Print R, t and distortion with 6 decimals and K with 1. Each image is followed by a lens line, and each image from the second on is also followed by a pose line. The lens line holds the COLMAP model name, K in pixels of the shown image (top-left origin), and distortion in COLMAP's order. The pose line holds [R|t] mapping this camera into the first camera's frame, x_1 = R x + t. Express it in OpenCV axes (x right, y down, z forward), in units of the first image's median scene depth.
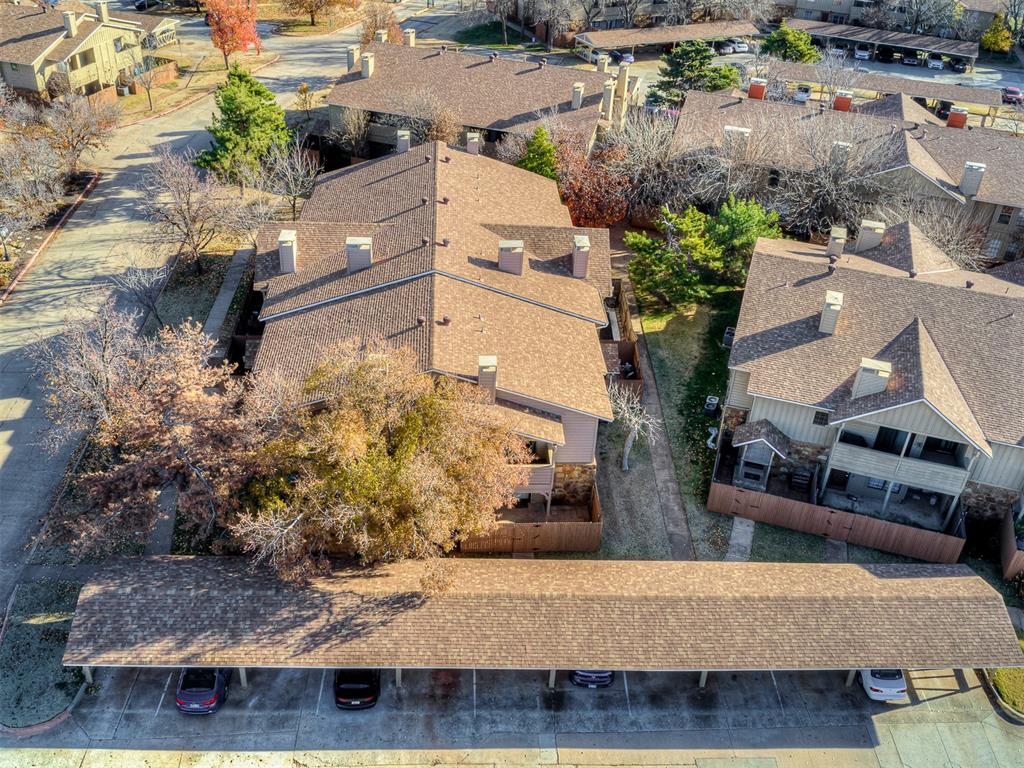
lens RADIAL K [[866.0, 0, 512.0], [0, 866.0, 381.7], [0, 0, 1]] dist [-0.018320, -0.005887]
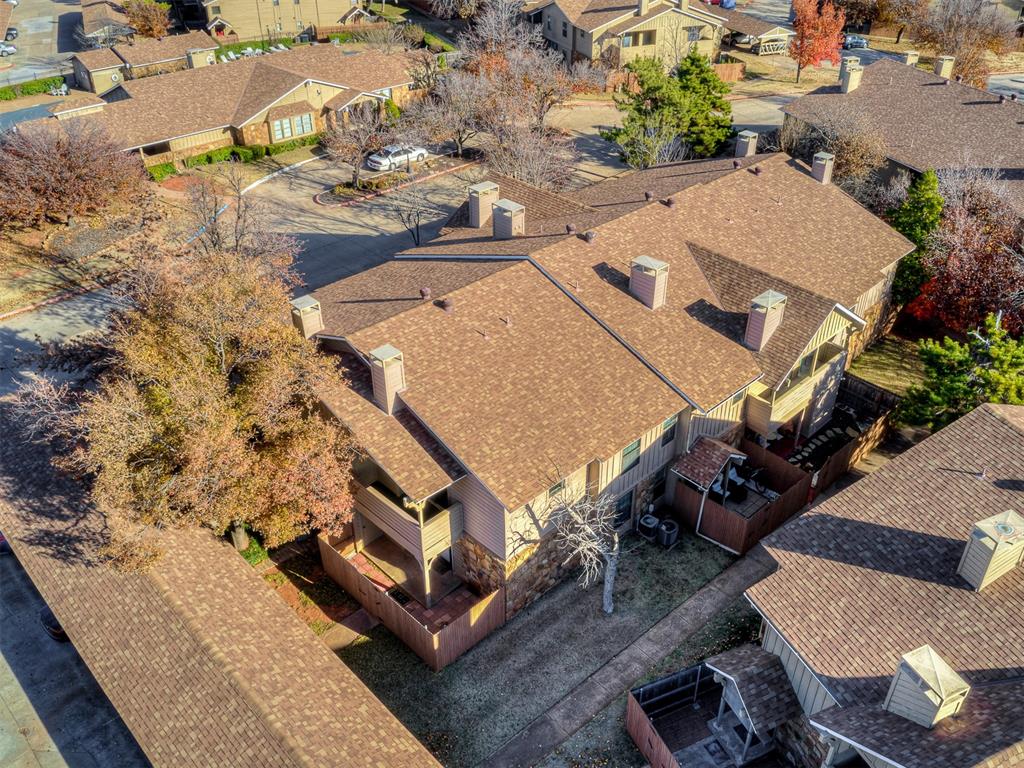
lens RADIAL K [[866.0, 0, 510.8], [0, 866.0, 386.4], [0, 0, 1]] dist [-0.018320, -0.005887]
pose [[0.695023, 0.388174, -0.605197, 0.305305], [-0.414495, 0.904104, 0.103877, -0.070708], [0.587483, 0.178654, 0.789269, 0.289880]]
